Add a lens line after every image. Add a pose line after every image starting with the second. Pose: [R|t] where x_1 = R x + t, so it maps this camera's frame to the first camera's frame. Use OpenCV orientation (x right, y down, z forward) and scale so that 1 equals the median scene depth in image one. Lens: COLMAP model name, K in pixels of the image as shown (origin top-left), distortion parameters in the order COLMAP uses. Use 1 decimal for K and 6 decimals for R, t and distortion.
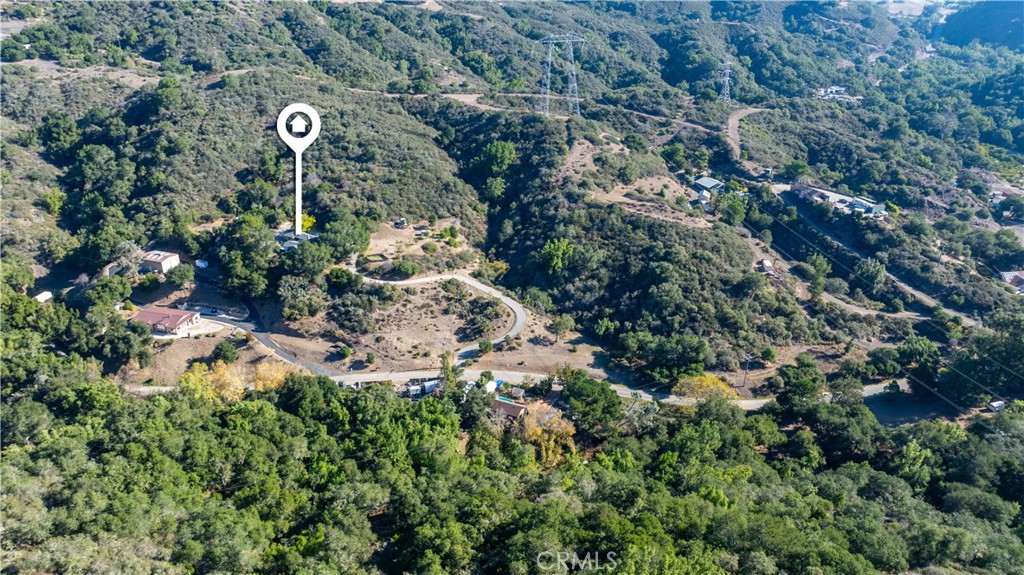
lens RADIAL K [[721.3, 0, 512.0], [0, 721.3, 287.5], [0, 0, 1]] dist [-0.014980, -0.004256]
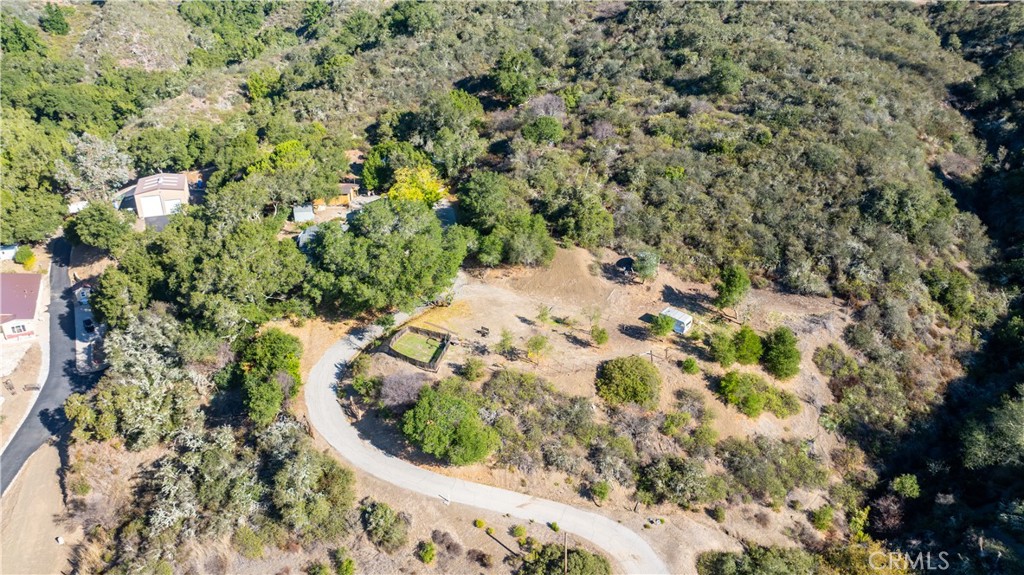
lens RADIAL K [[721.3, 0, 512.0], [0, 721.3, 287.5], [0, 0, 1]] dist [-0.014980, -0.004256]
pose [[0.664614, 0.305312, -0.681962, 0.027399], [-0.313951, 0.942336, 0.115916, -0.099609], [0.678028, 0.137063, 0.722144, 0.737604]]
